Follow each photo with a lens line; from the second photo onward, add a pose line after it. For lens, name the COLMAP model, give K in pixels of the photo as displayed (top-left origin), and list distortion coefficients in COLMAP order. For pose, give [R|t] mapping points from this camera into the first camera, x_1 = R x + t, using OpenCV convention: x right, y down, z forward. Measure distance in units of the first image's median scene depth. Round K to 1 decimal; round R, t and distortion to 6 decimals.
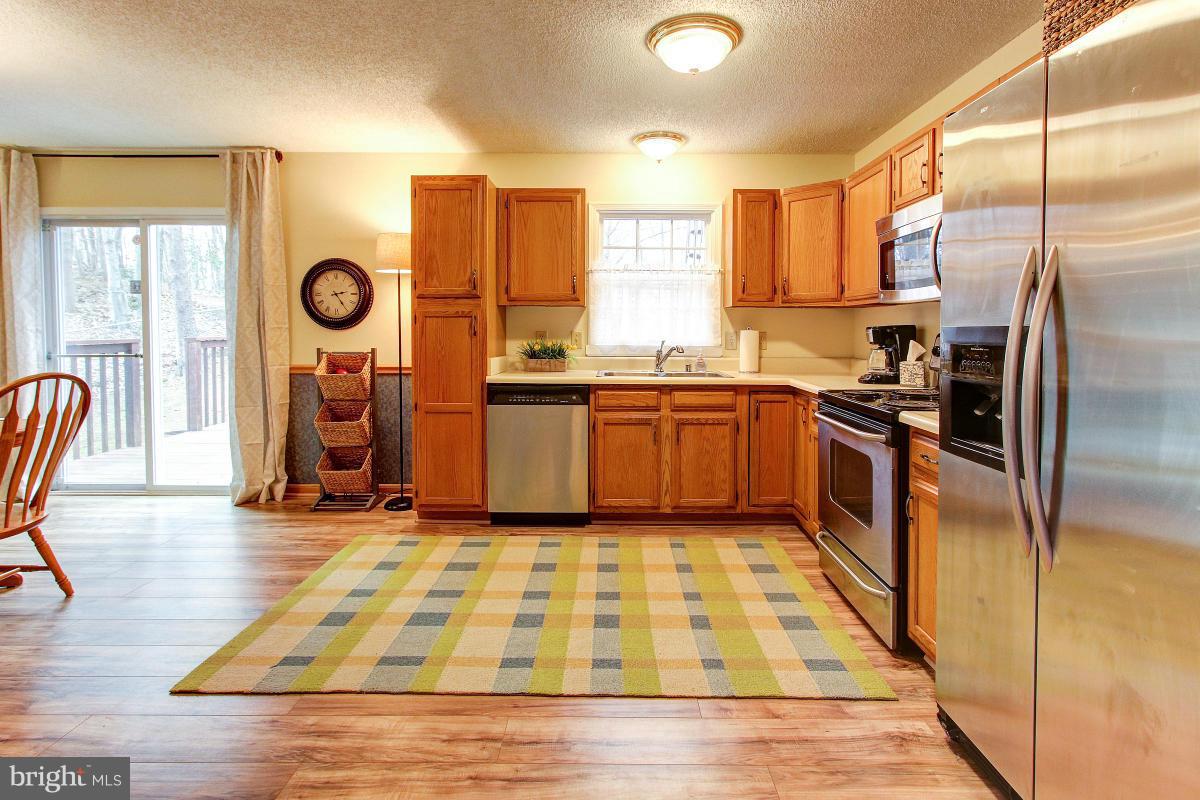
lens RADIAL K [[579.7, 0, 622.1], [0, 579.7, 349.4], [0, 0, 1]] dist [0.005044, 0.001512]
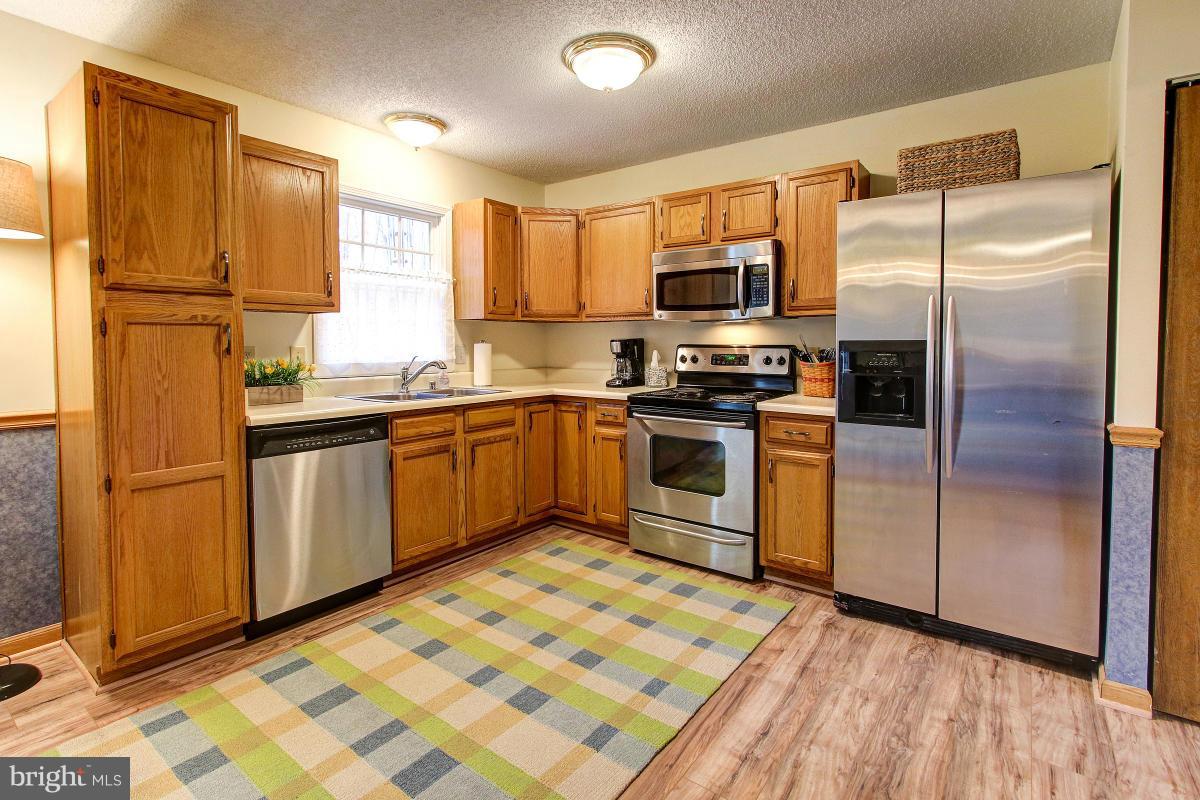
lens RADIAL K [[579.7, 0, 581.5], [0, 579.7, 363.9], [0, 0, 1]] dist [0.005044, 0.001512]
pose [[0.613896, -0.034402, 0.788637, -0.514508], [0.031163, 0.999327, 0.019334, -0.013432], [-0.788771, 0.012707, 0.614555, 0.298170]]
